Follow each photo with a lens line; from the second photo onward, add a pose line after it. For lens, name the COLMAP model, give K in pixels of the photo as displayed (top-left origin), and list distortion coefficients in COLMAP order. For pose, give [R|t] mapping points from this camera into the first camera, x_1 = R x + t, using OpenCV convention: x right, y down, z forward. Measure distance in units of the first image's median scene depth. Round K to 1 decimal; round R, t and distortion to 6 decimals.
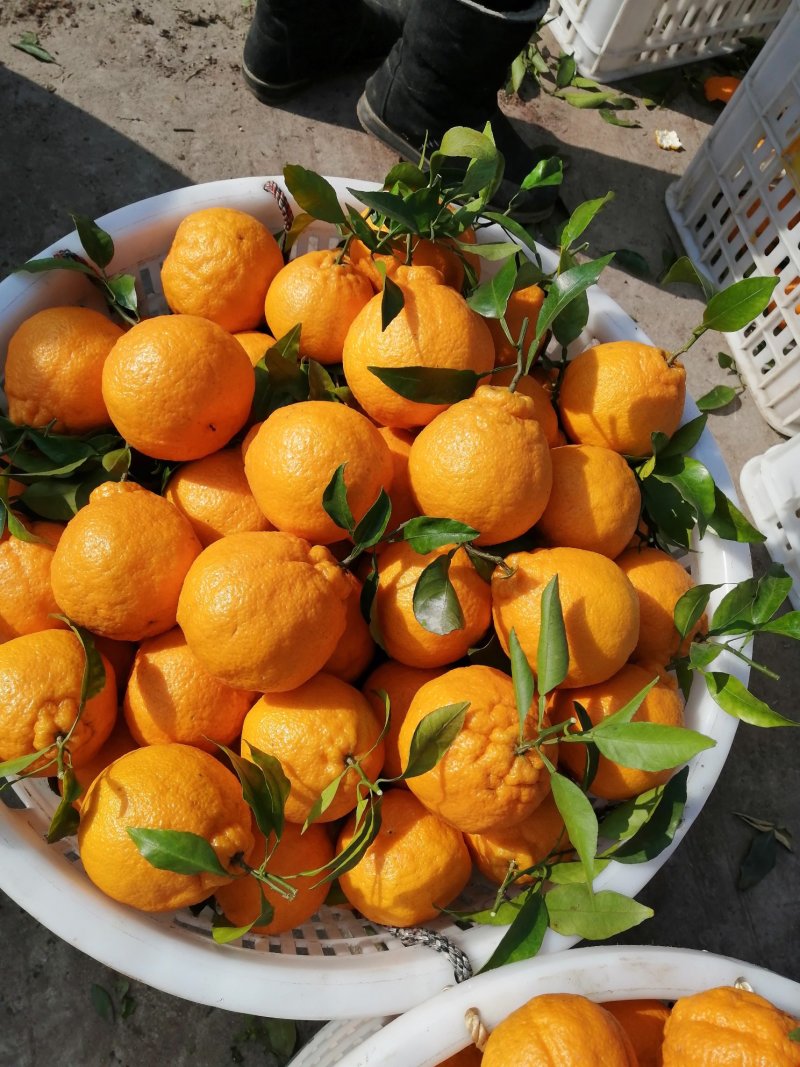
lens RADIAL K [[844.6, 0, 400.0], [0, 844.6, 533.5], [0, 0, 1]] dist [0.003281, 0.002155]
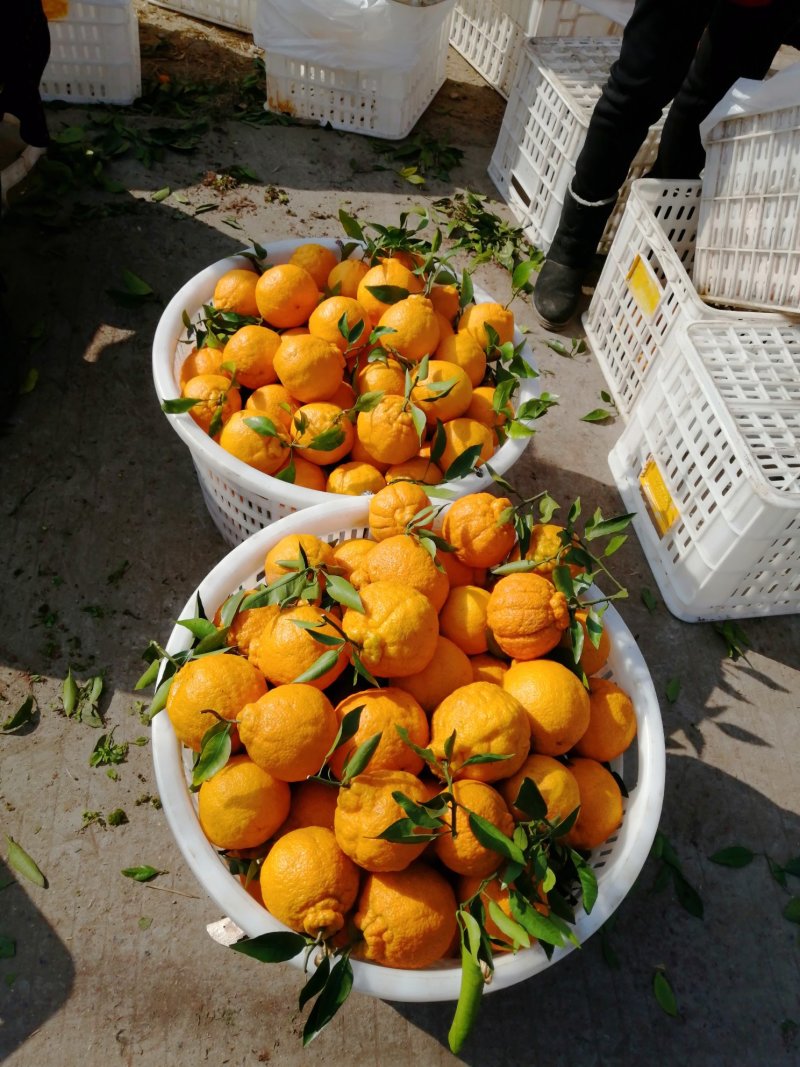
lens RADIAL K [[844.6, 0, 400.0], [0, 844.6, 533.5], [0, 0, 1]] dist [0.003281, 0.002155]
pose [[0.991150, 0.073062, -0.110832, 0.361042], [-0.102677, 0.951130, -0.291221, 1.103272], [0.084139, 0.300024, 0.950214, -1.013220]]
